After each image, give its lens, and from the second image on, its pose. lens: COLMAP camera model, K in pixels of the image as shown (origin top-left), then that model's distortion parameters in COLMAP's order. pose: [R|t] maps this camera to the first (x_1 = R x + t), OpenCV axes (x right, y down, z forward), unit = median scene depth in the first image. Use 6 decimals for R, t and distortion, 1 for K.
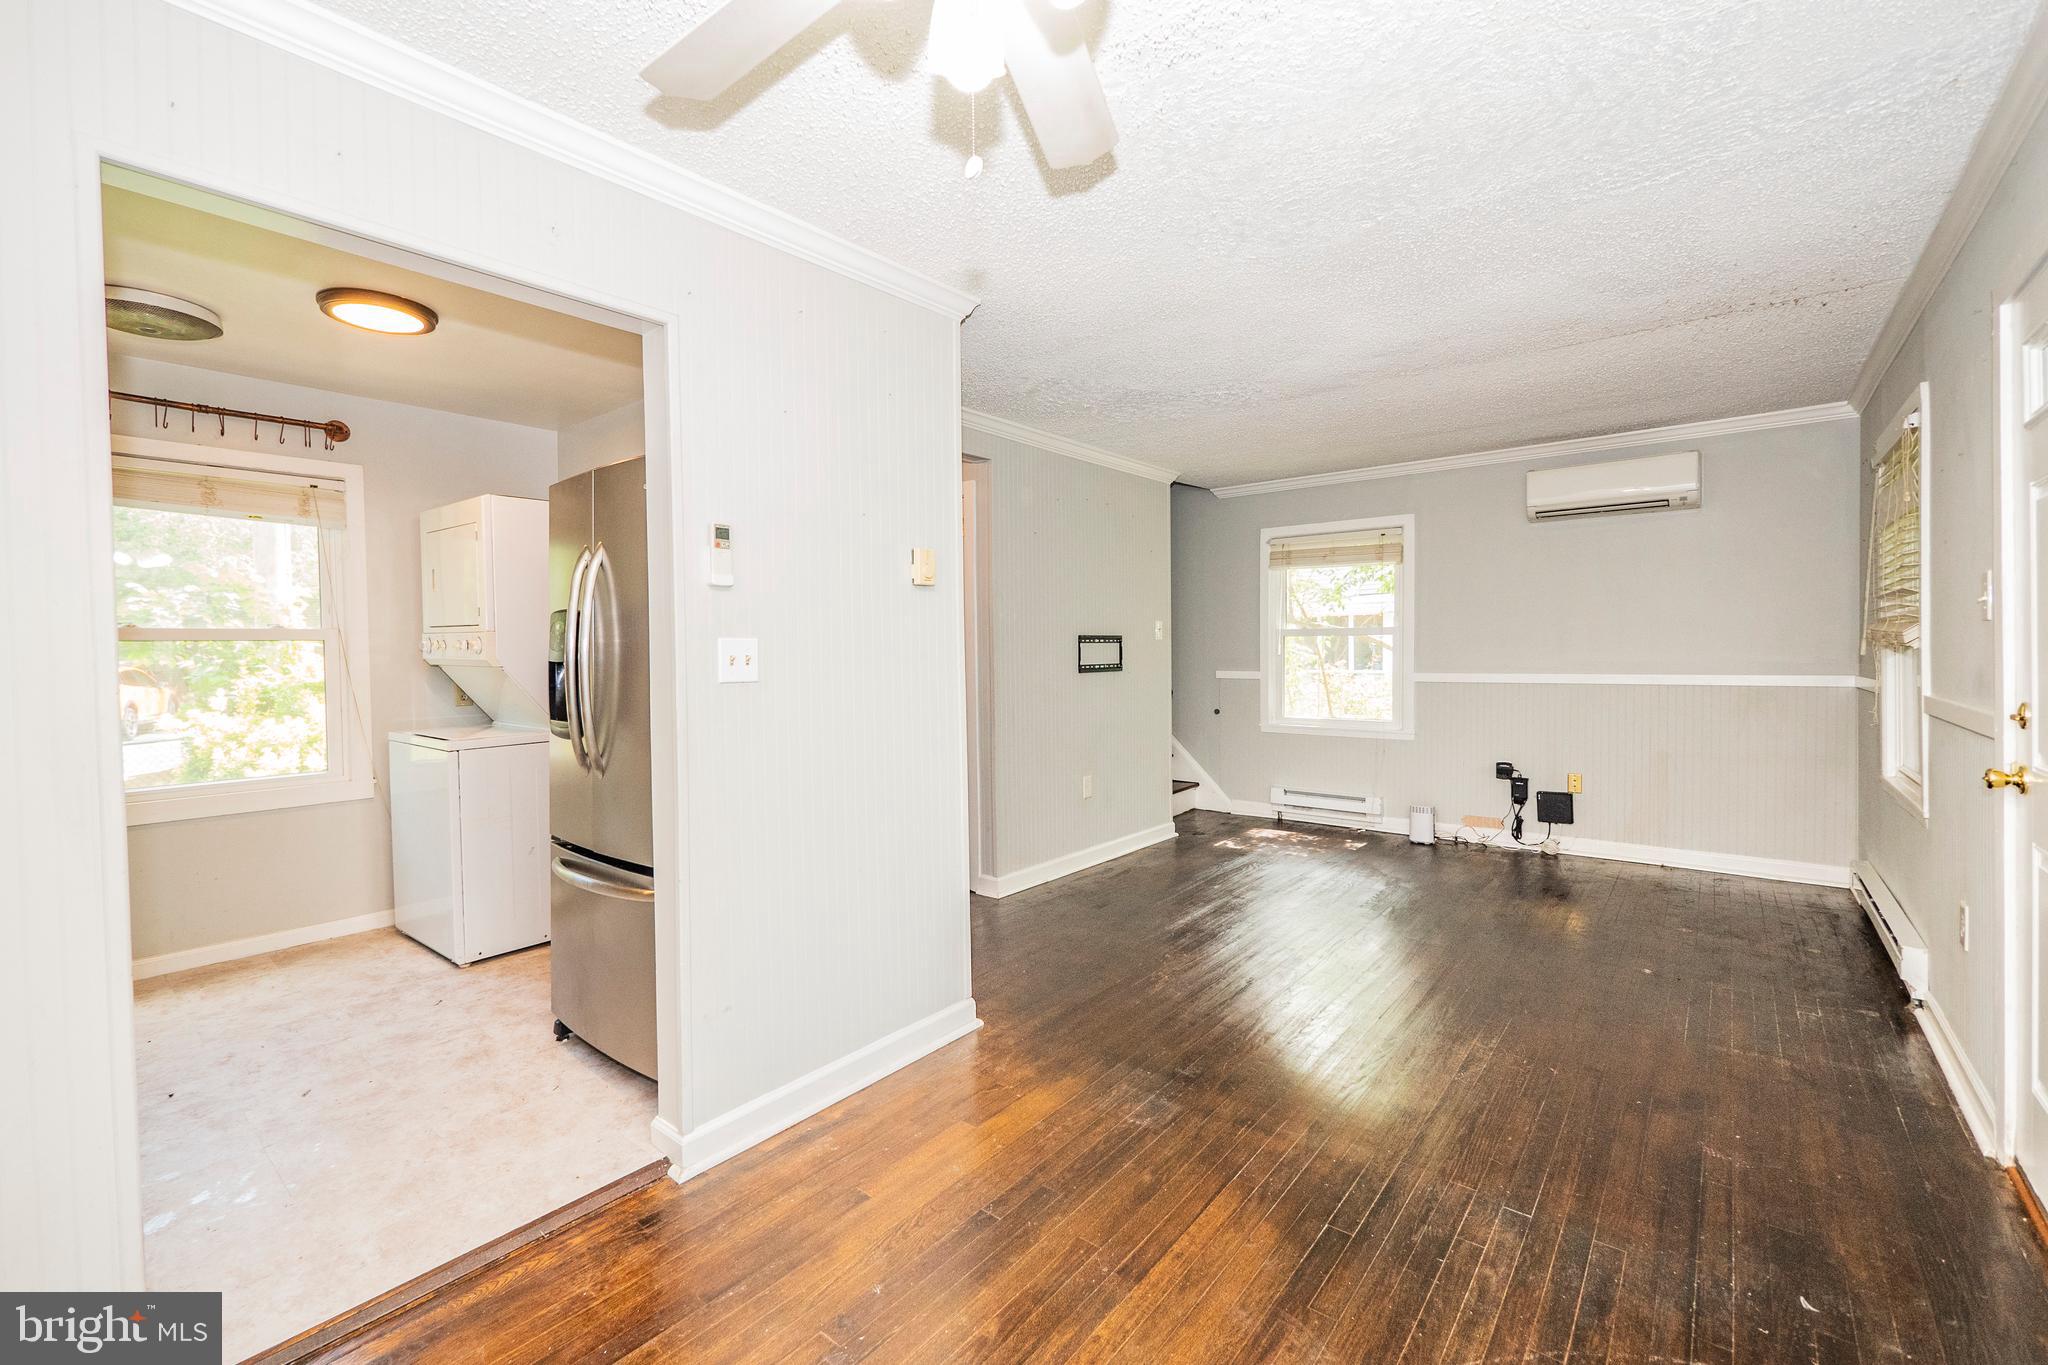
lens RADIAL K [[863.6, 0, 1014.3], [0, 863.6, 666.9], [0, 0, 1]] dist [-0.009352, 0.002731]
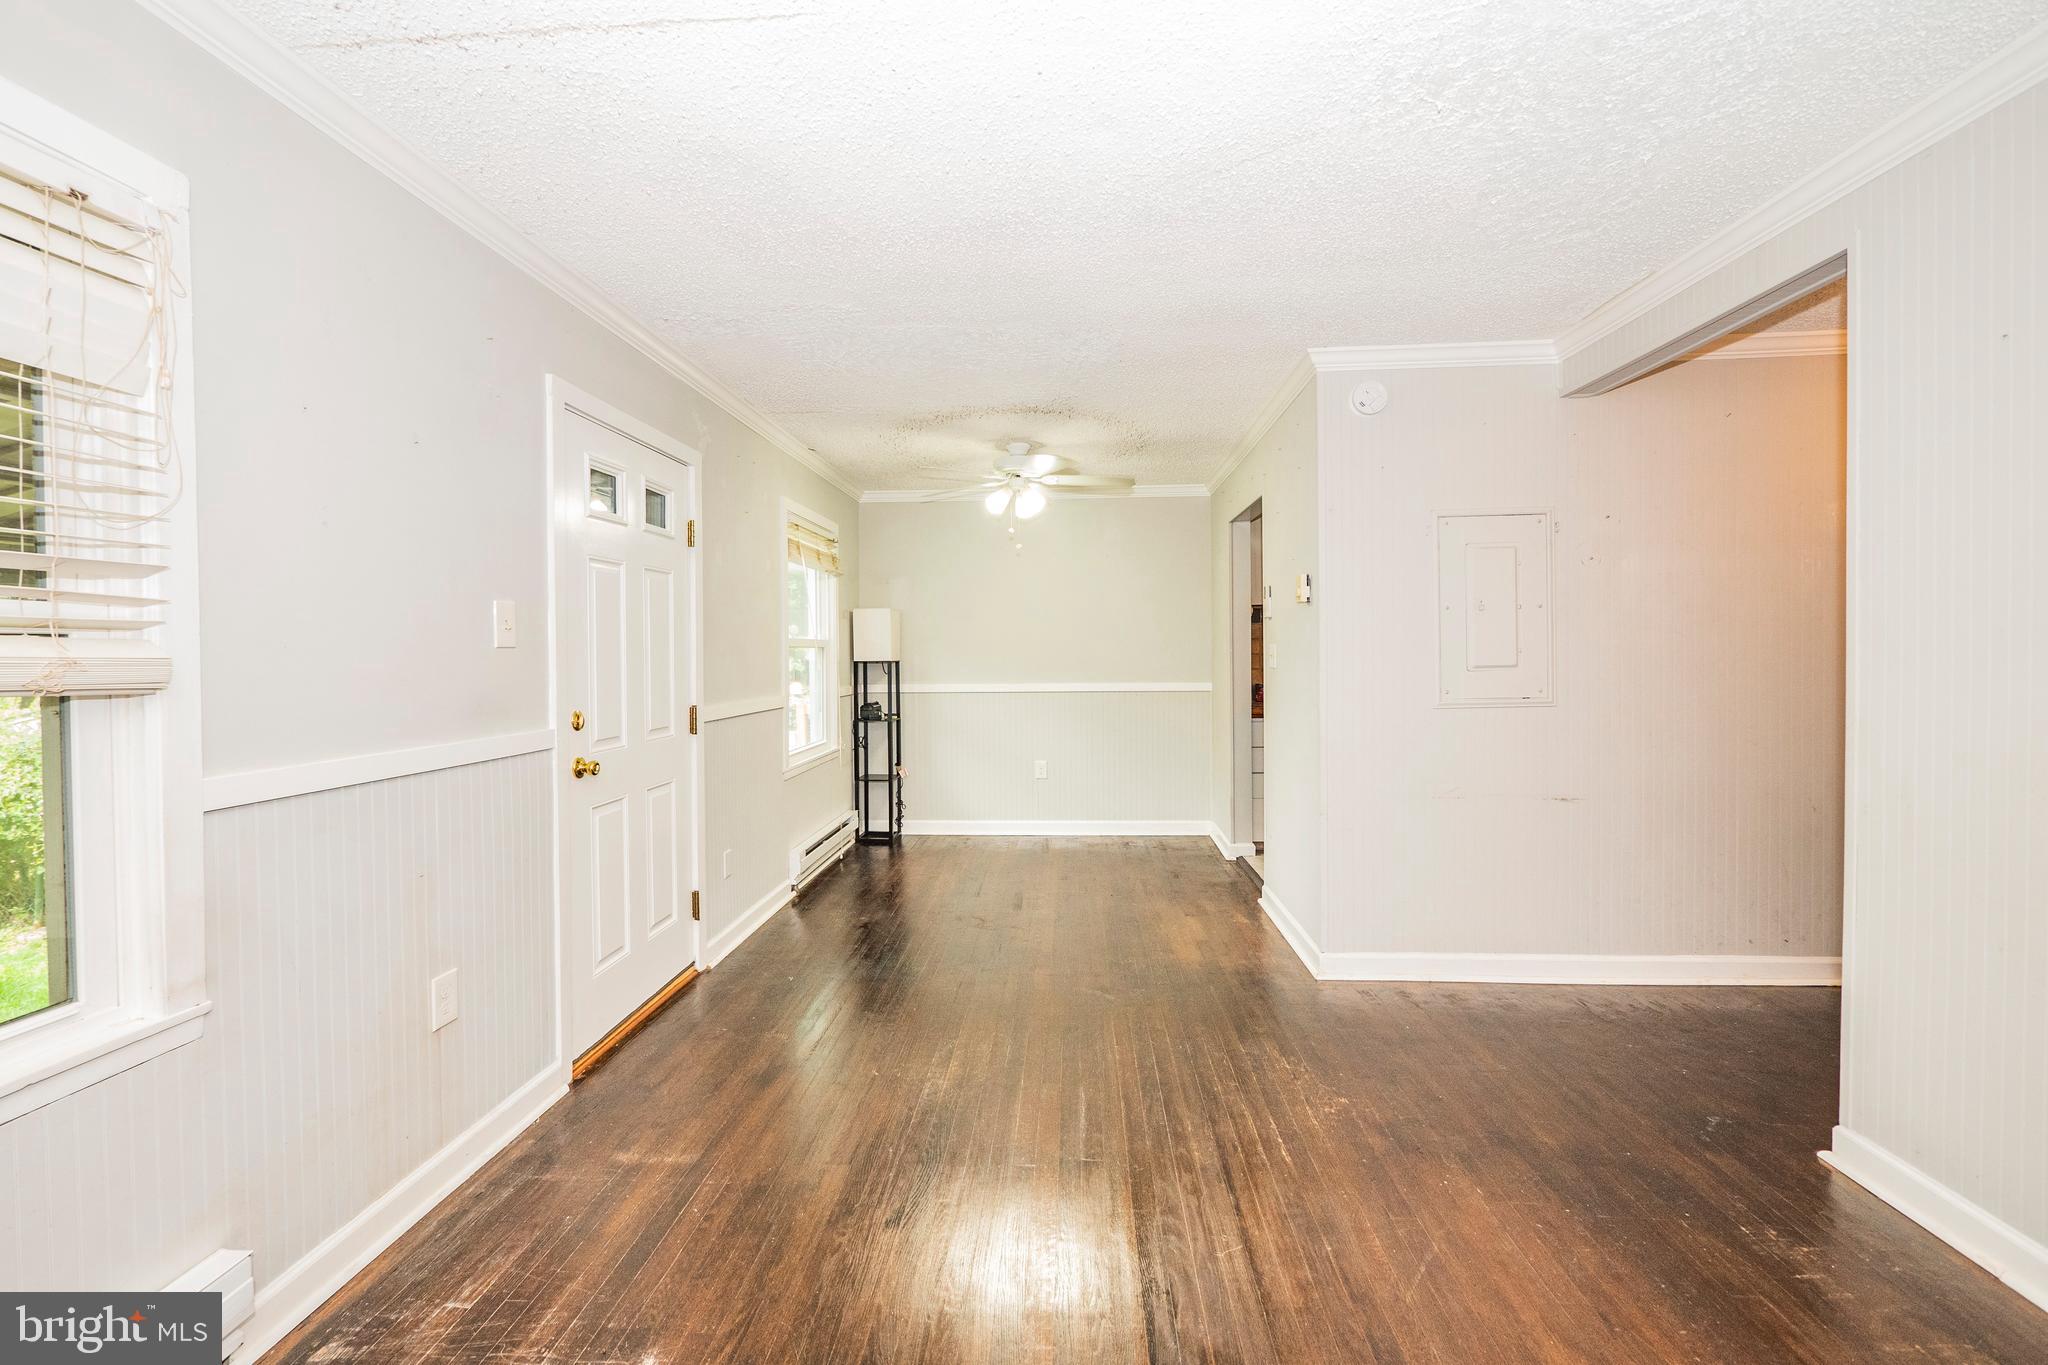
lens RADIAL K [[863.6, 0, 1014.3], [0, 863.6, 666.9], [0, 0, 1]] dist [-0.009352, 0.002731]
pose [[-0.813677, 0.028204, -0.580633, 0.740534], [0.008450, 0.999291, 0.036698, -0.038122], [0.581256, 0.024954, -0.813338, 1.319335]]
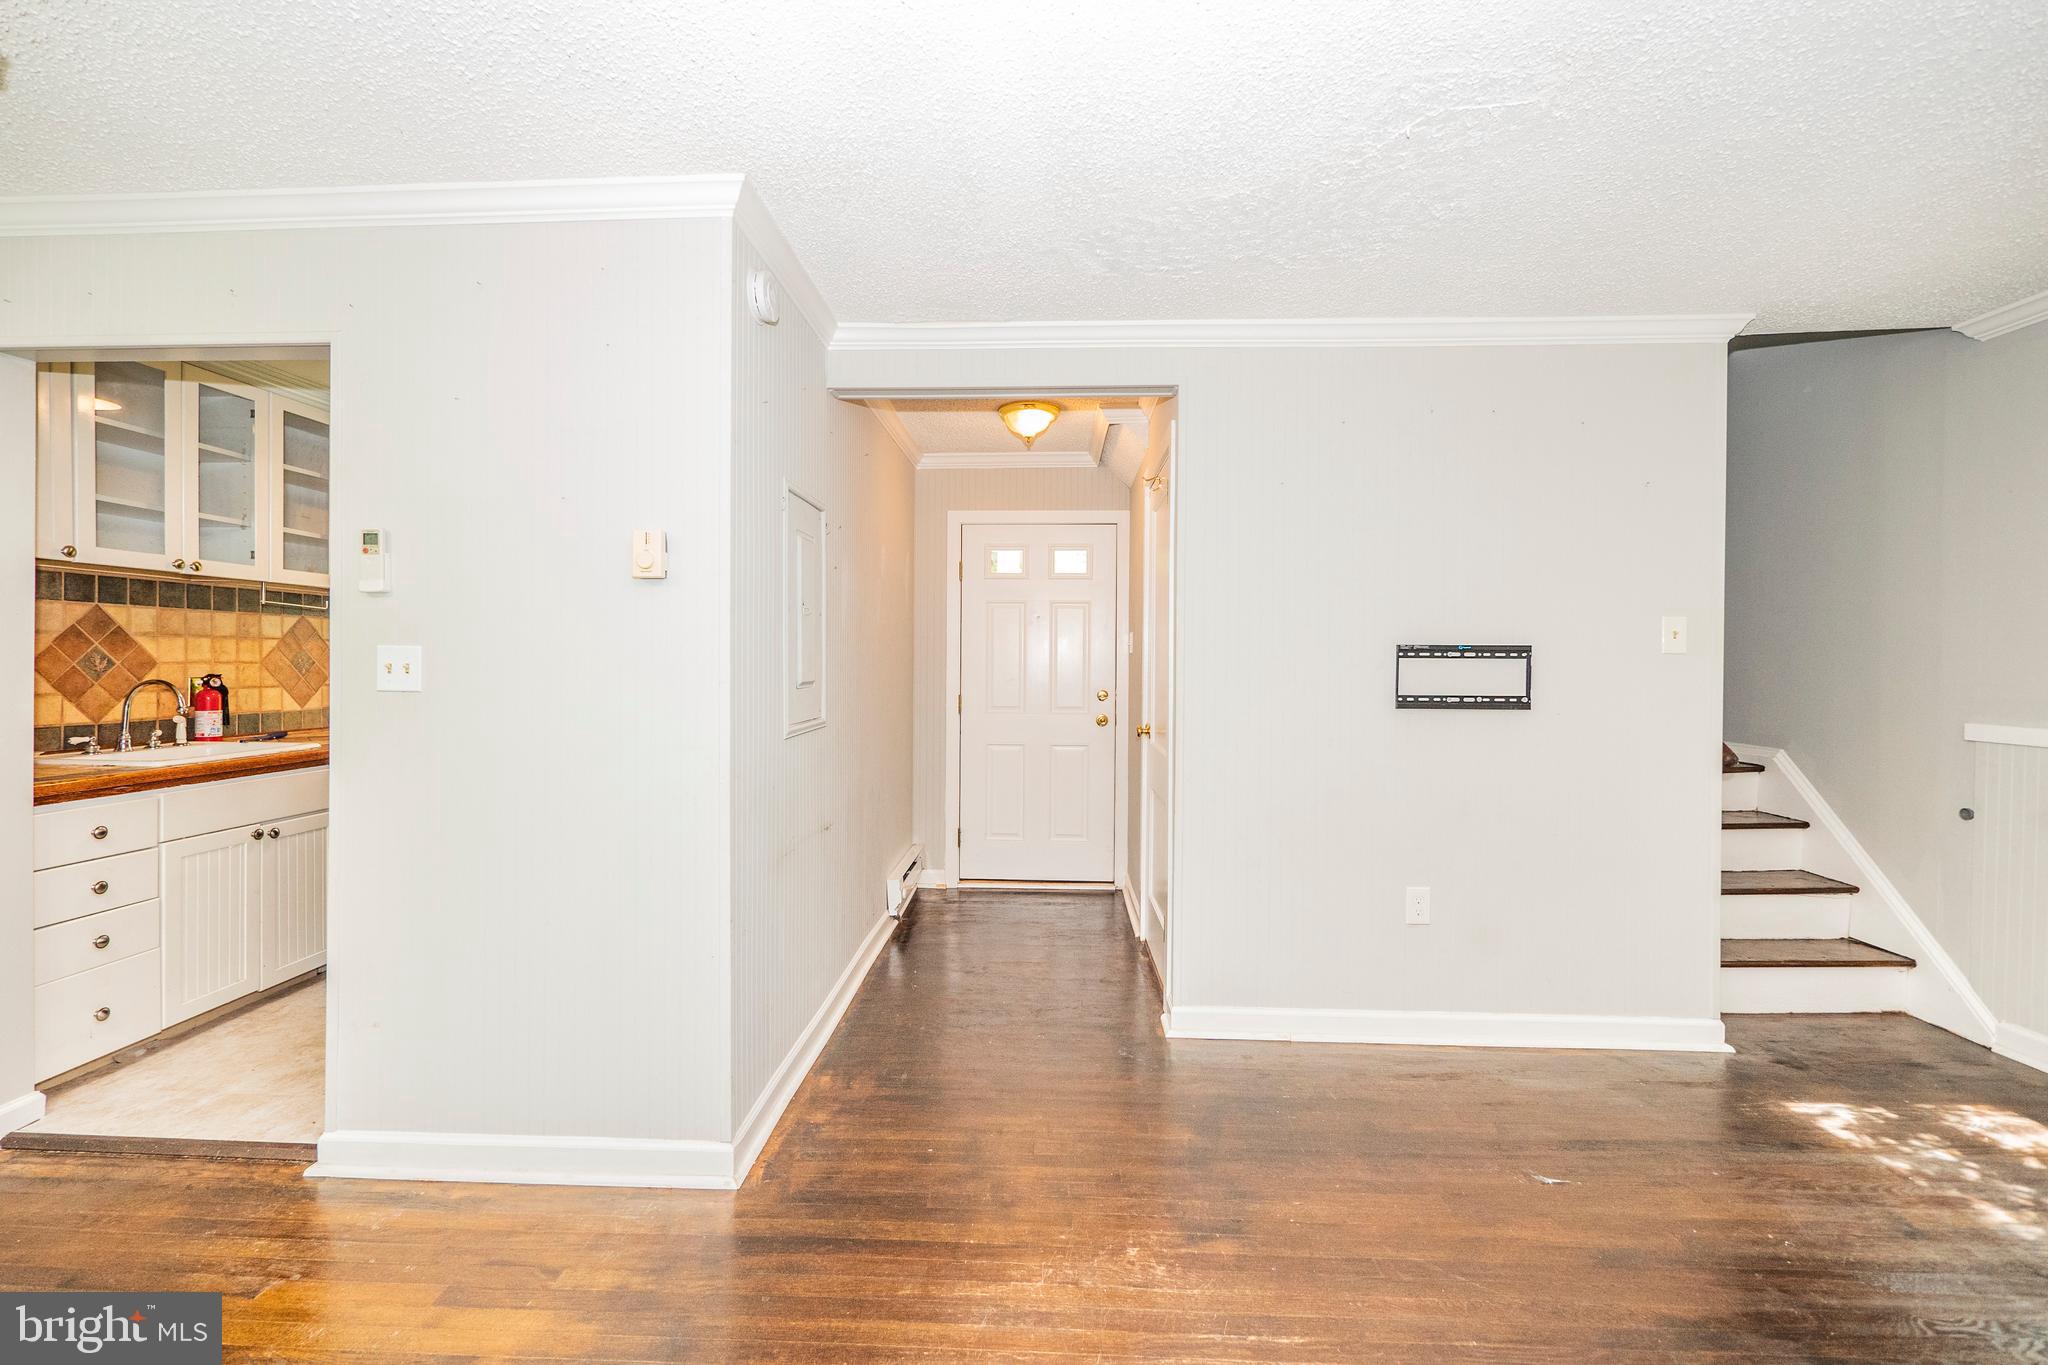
lens RADIAL K [[863.6, 0, 1014.3], [0, 863.6, 666.9], [0, 0, 1]] dist [-0.009352, 0.002731]
pose [[0.601598, 0.019368, -0.798564, 0.516151], [-0.030542, 0.999533, 0.001234, -0.018843], [0.798215, 0.023647, 0.601909, 0.581622]]
